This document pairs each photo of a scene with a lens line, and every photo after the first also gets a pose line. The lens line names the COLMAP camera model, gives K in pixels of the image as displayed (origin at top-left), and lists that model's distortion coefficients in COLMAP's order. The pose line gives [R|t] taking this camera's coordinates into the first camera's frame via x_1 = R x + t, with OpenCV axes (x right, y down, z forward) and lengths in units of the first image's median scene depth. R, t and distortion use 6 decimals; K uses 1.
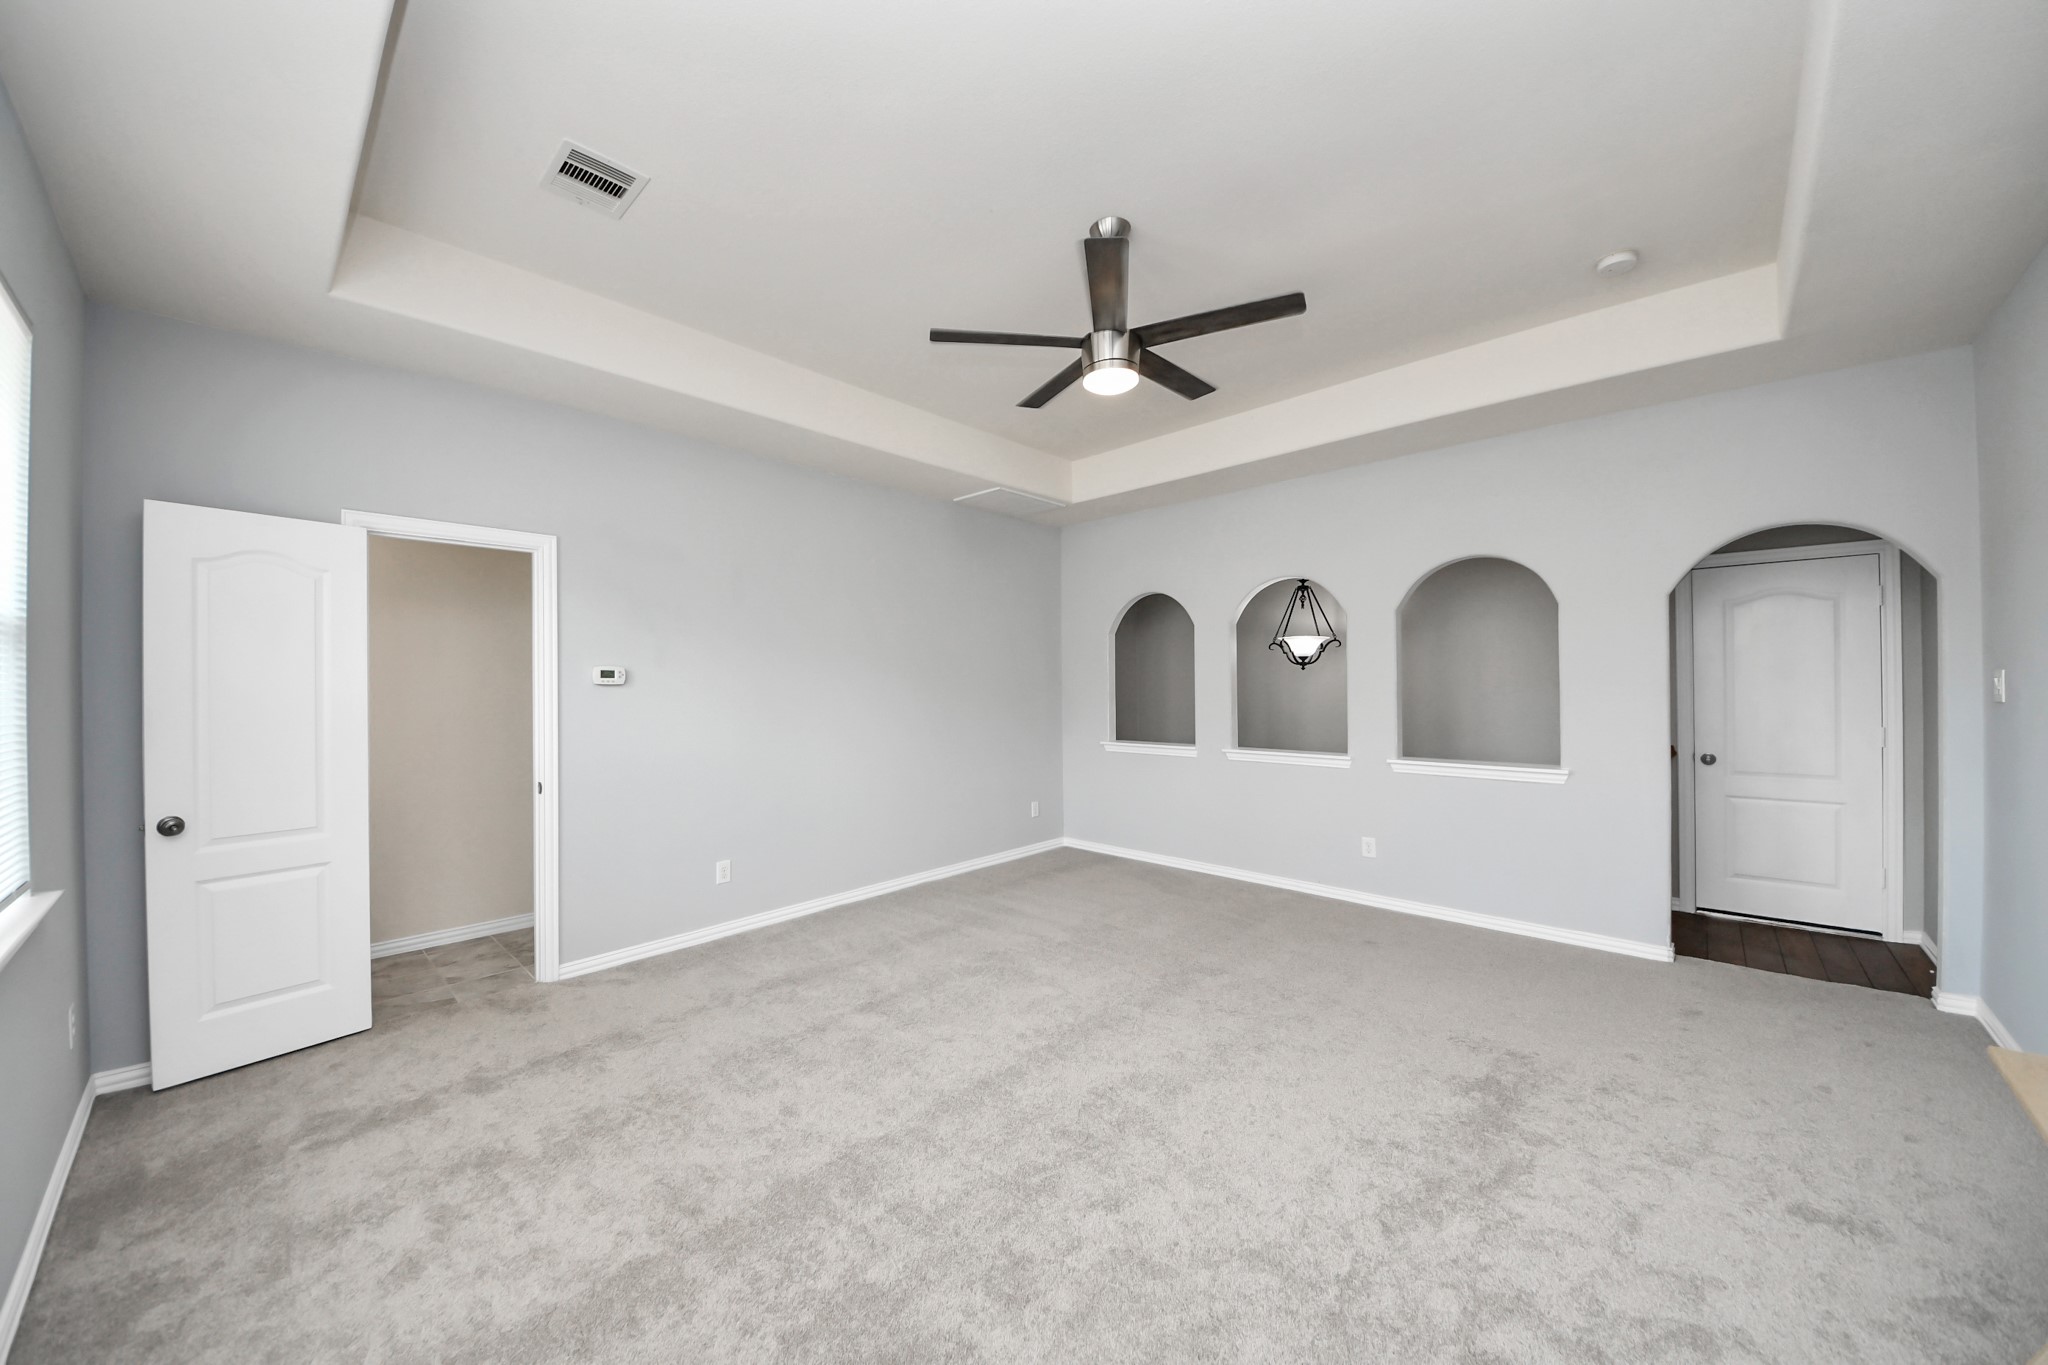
lens RADIAL K [[737.0, 0, 1009.7], [0, 737.0, 690.3], [0, 0, 1]] dist [0.000421, -0.020196]
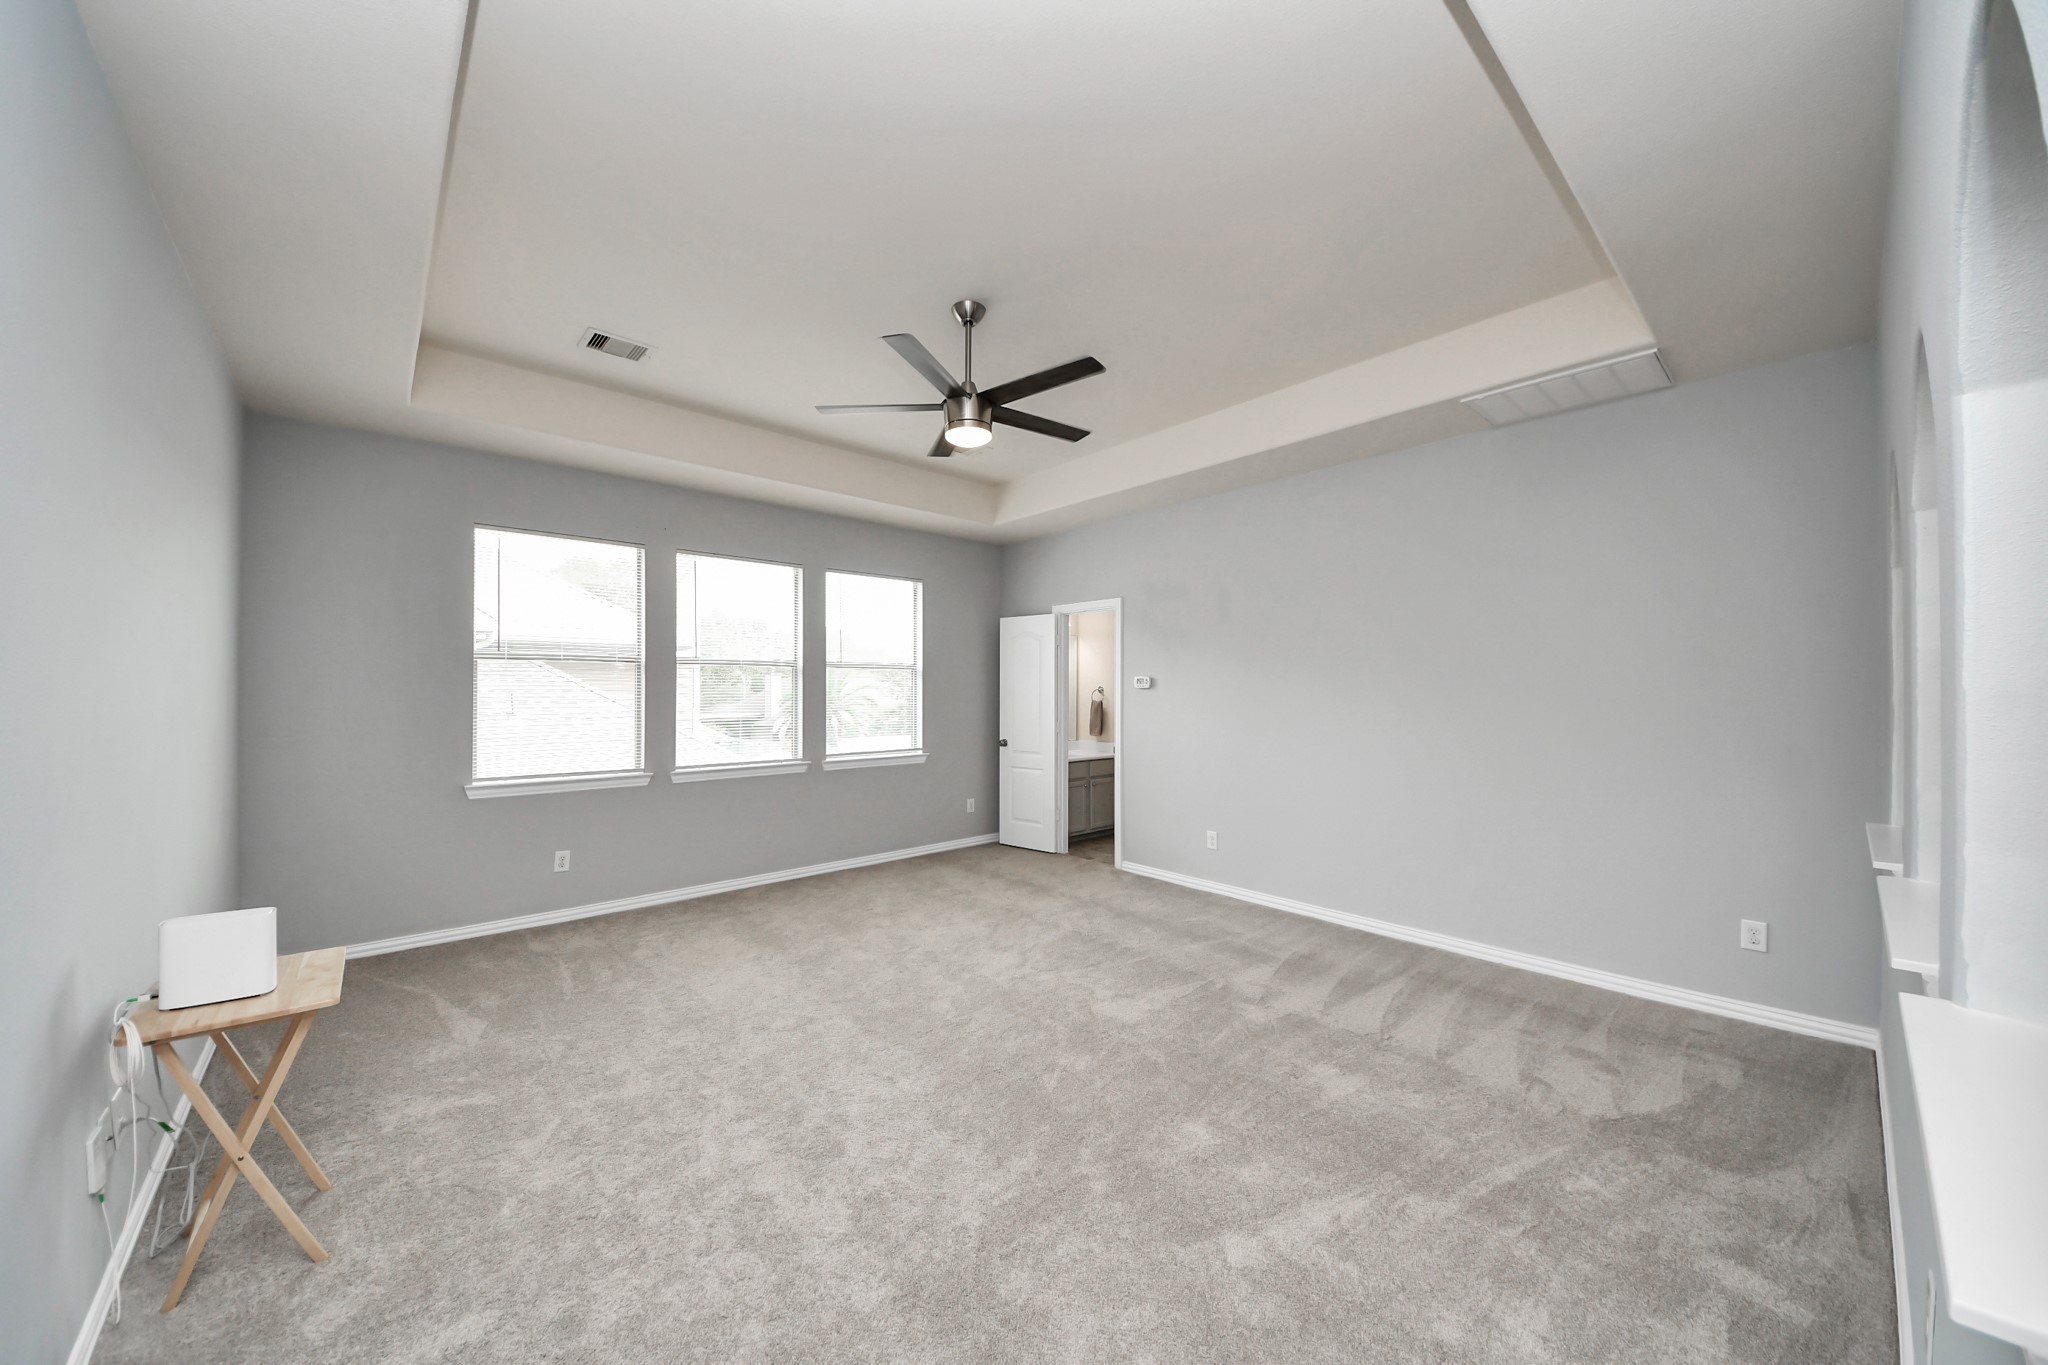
lens RADIAL K [[737.0, 0, 1009.7], [0, 737.0, 690.3], [0, 0, 1]] dist [0.000421, -0.020196]
pose [[-0.117560, 0.021852, -0.992825, 1.048170], [0.001832, 0.999761, 0.021787, -0.043224], [0.993064, 0.000742, -0.117572, 0.945589]]
